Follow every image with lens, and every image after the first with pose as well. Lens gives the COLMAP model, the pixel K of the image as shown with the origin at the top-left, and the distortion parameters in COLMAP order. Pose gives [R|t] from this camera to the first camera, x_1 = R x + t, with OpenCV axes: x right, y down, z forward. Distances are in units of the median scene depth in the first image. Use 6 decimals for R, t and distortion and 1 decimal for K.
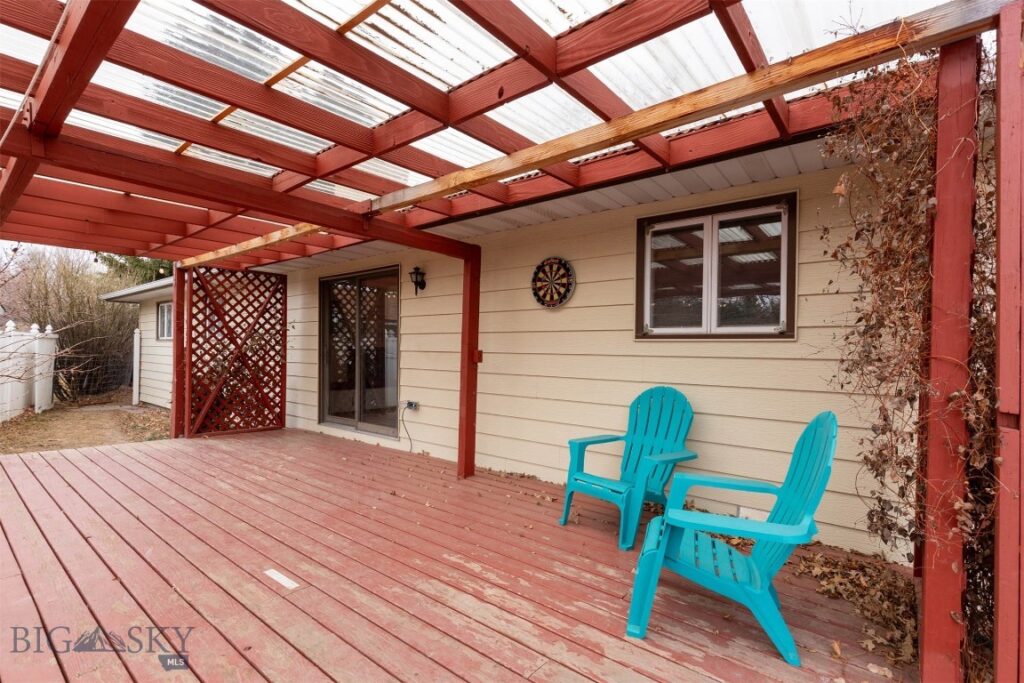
lens RADIAL K [[467.1, 0, 512.2], [0, 467.1, 343.4], [0, 0, 1]] dist [-0.000254, -0.000445]
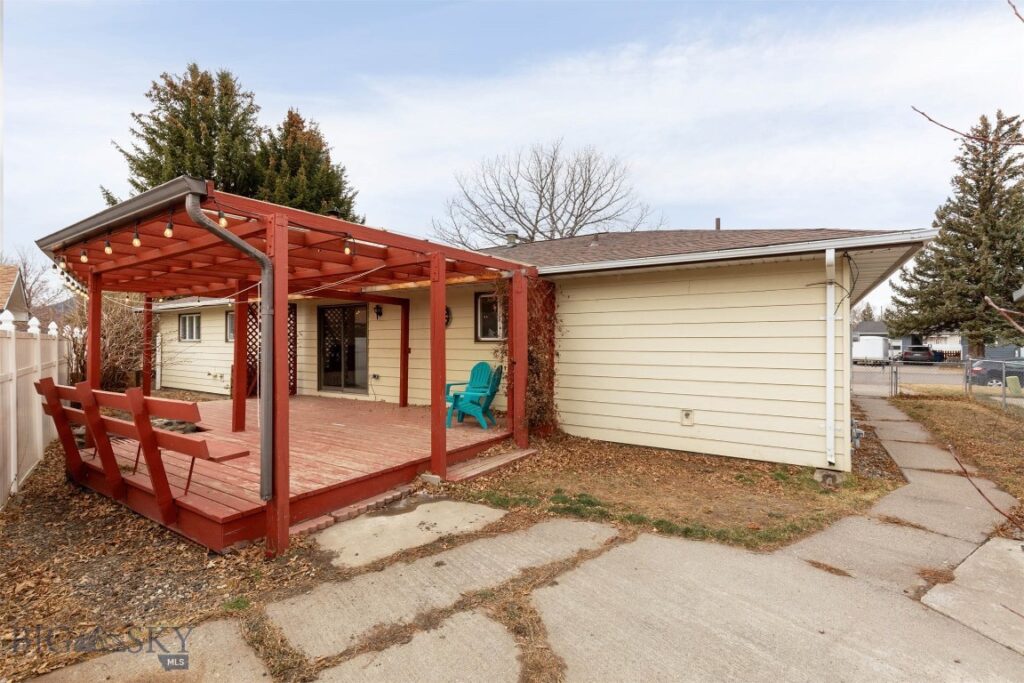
lens RADIAL K [[467.1, 0, 514.2], [0, 467.1, 341.3], [0, 0, 1]] dist [-0.000254, -0.000445]
pose [[0.994468, -0.008092, 0.104727, 0.152206], [0.007263, 0.999939, 0.008295, -0.023819], [-0.104788, -0.007488, 0.994466, -0.966155]]
